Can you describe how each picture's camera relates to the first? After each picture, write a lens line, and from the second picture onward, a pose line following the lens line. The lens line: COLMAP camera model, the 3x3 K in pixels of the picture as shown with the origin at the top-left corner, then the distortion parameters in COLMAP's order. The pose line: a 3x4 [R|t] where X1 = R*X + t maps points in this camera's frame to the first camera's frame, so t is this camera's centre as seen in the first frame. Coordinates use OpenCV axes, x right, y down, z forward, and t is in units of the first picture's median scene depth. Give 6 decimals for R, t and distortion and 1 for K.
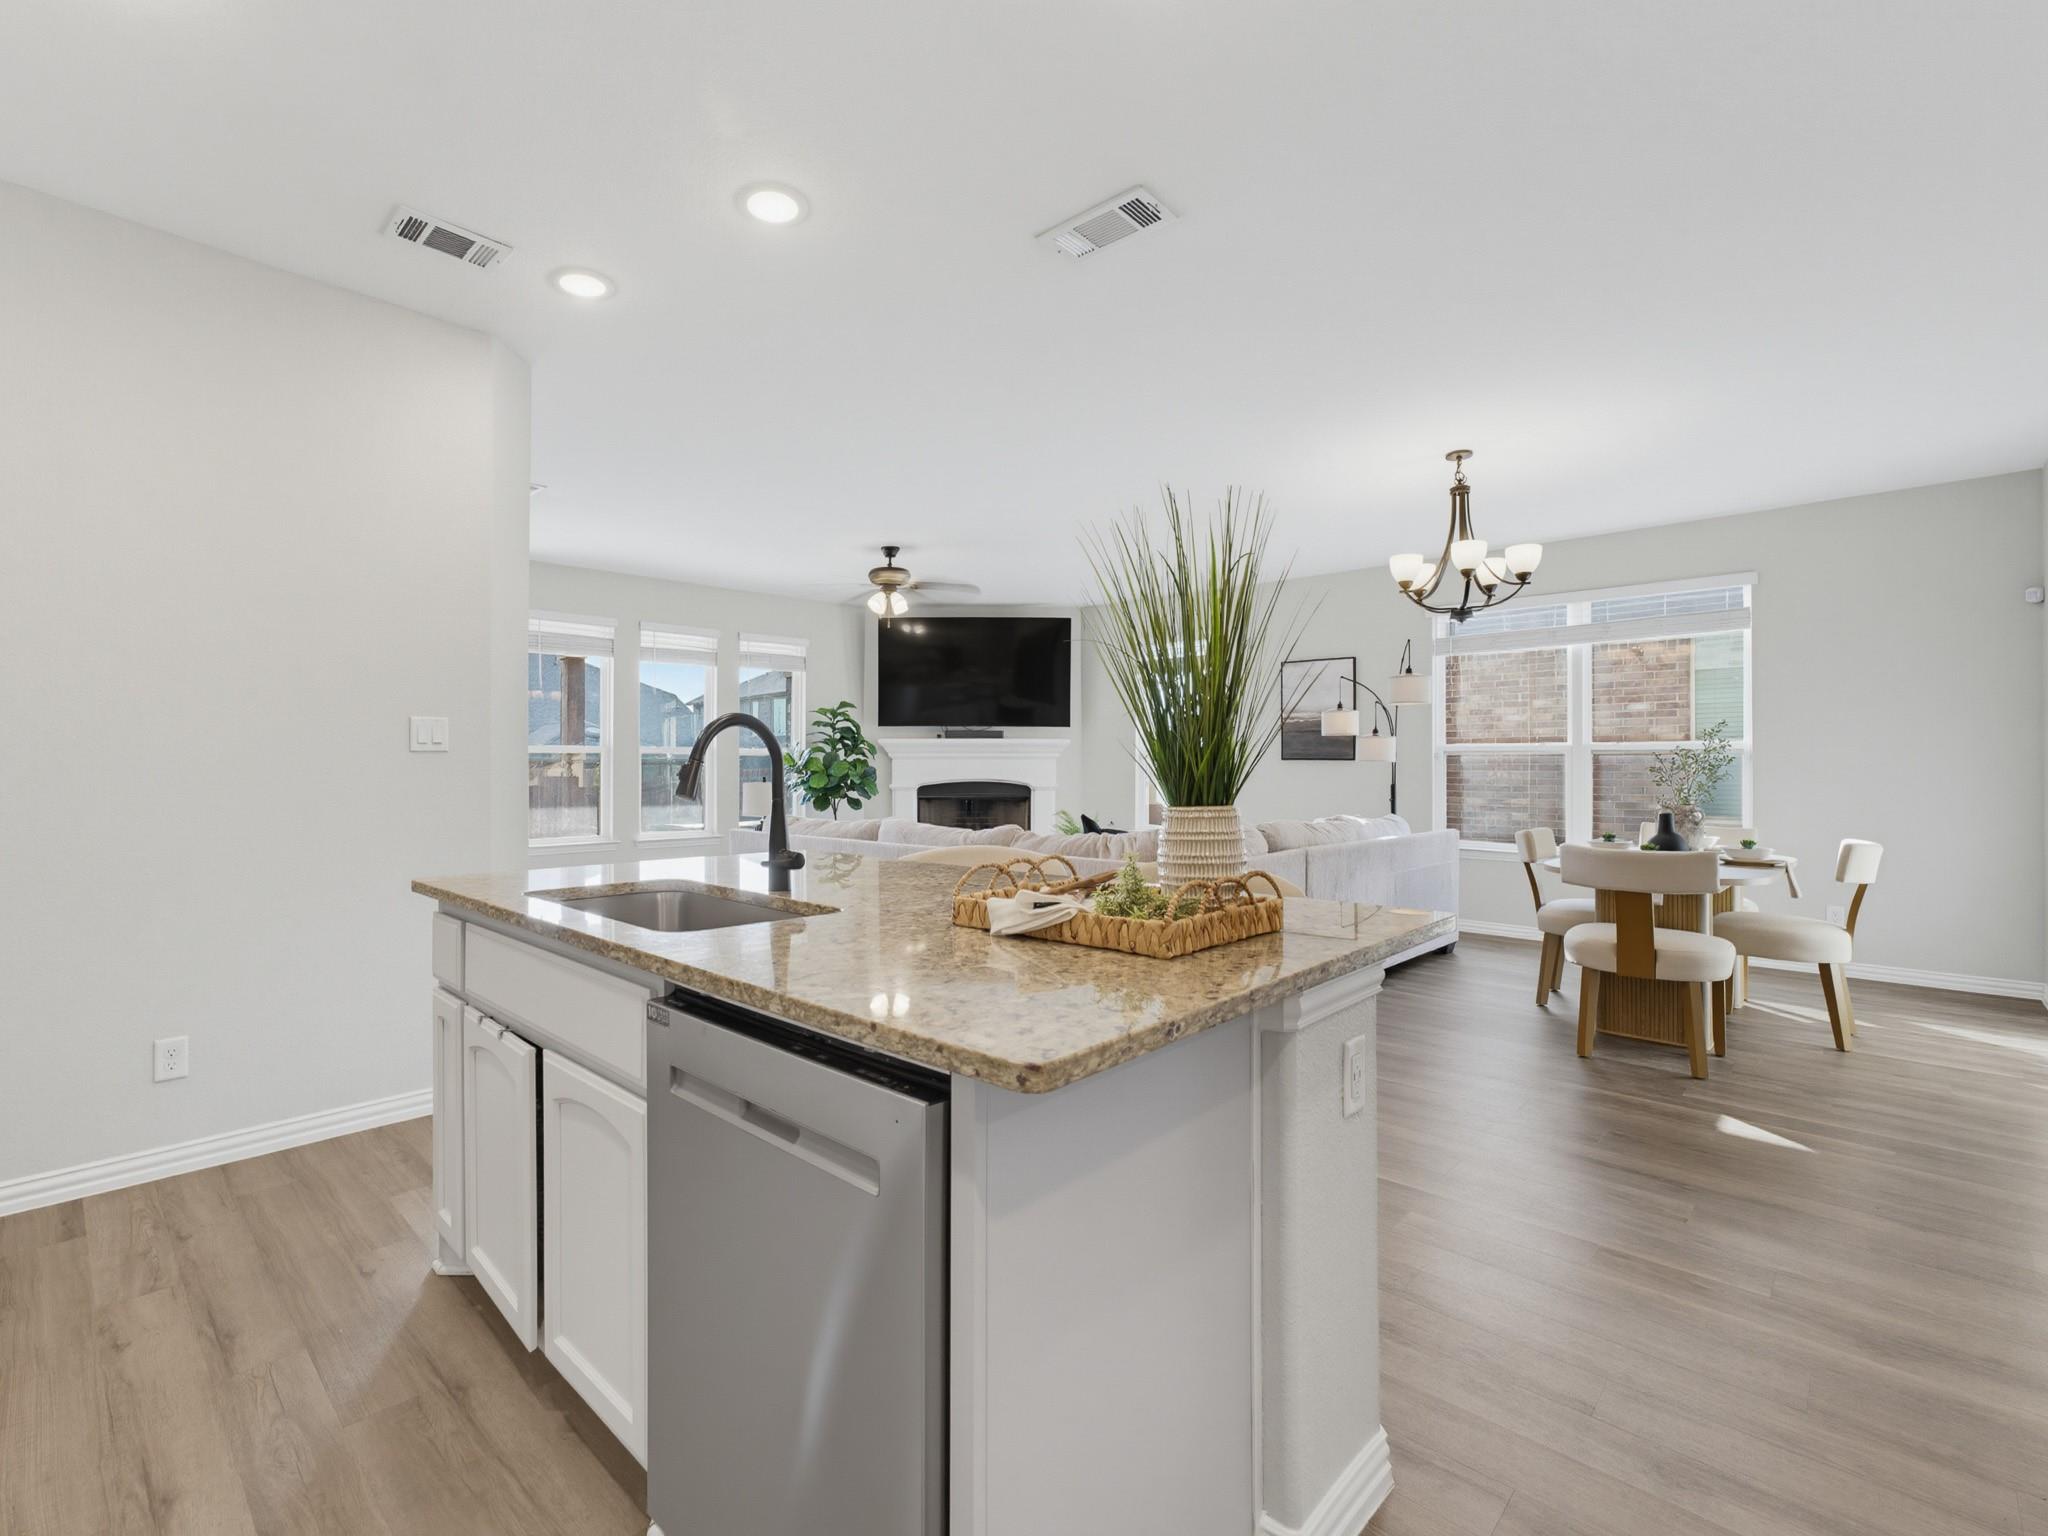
lens RADIAL K [[943.0, 0, 1022.7], [0, 943.0, 767.3], [0, 0, 1]] dist [-0.025084, 0.012005]
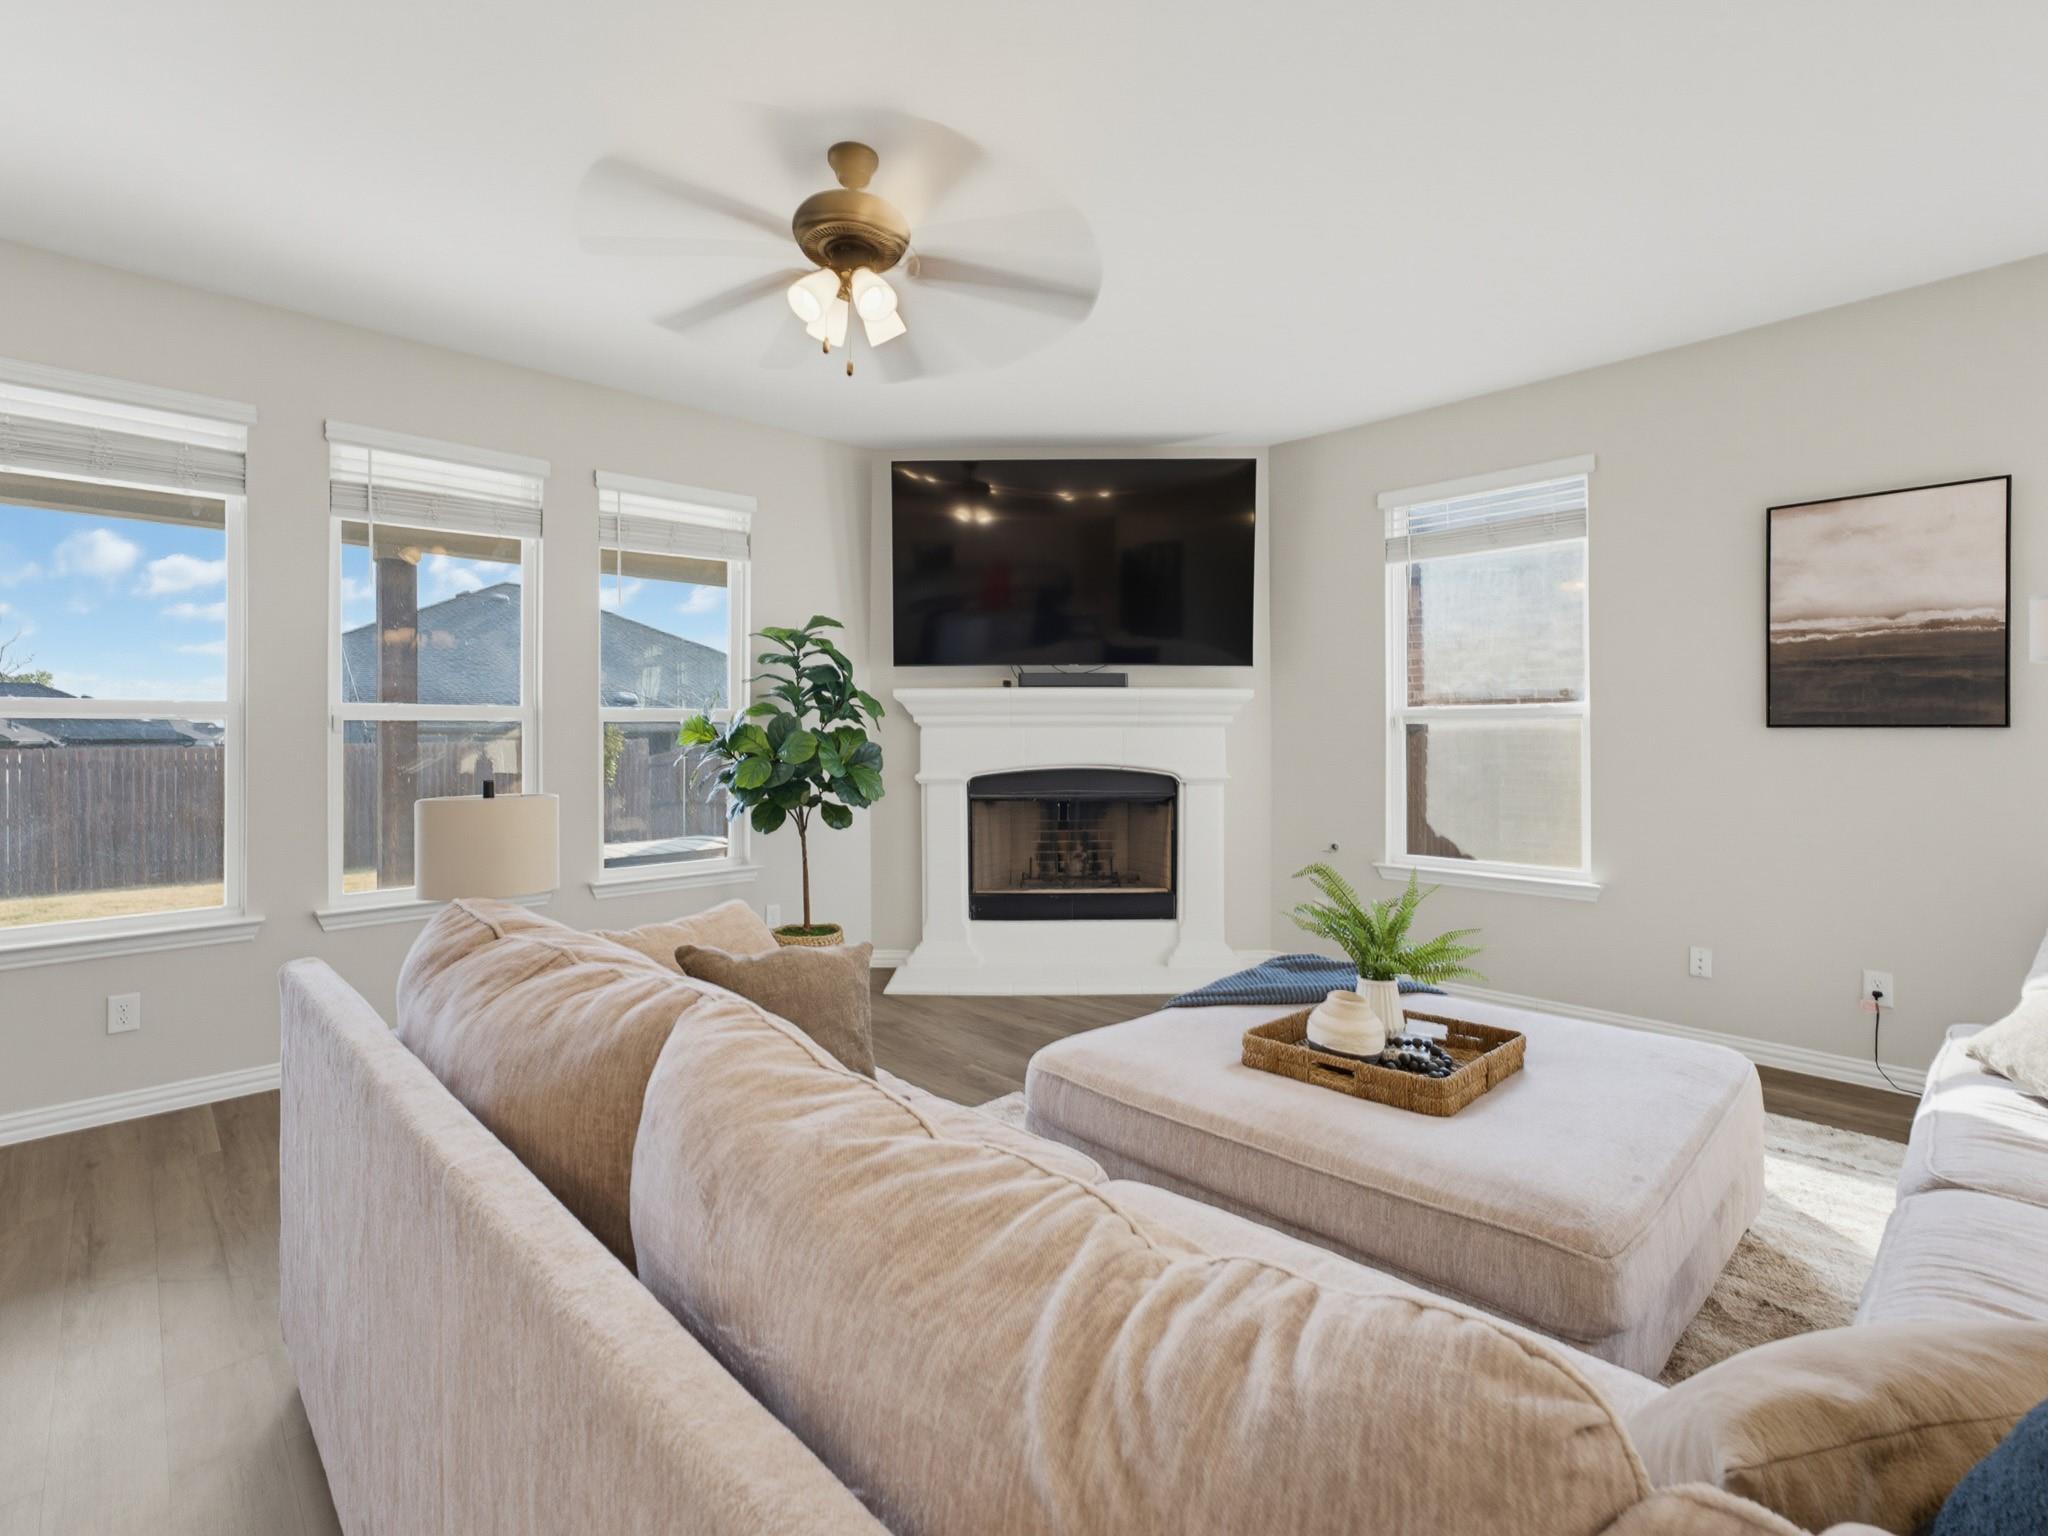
lens RADIAL K [[986.3, 0, 1021.0], [0, 986.3, 746.0], [0, 0, 1]] dist [-0.006659, -0.000049]
pose [[0.995462, 0.001568, -0.095143, -0.029548], [0.000066, 0.999853, 0.017165, -0.008124], [0.095156, -0.017093, 0.995316, 0.475843]]
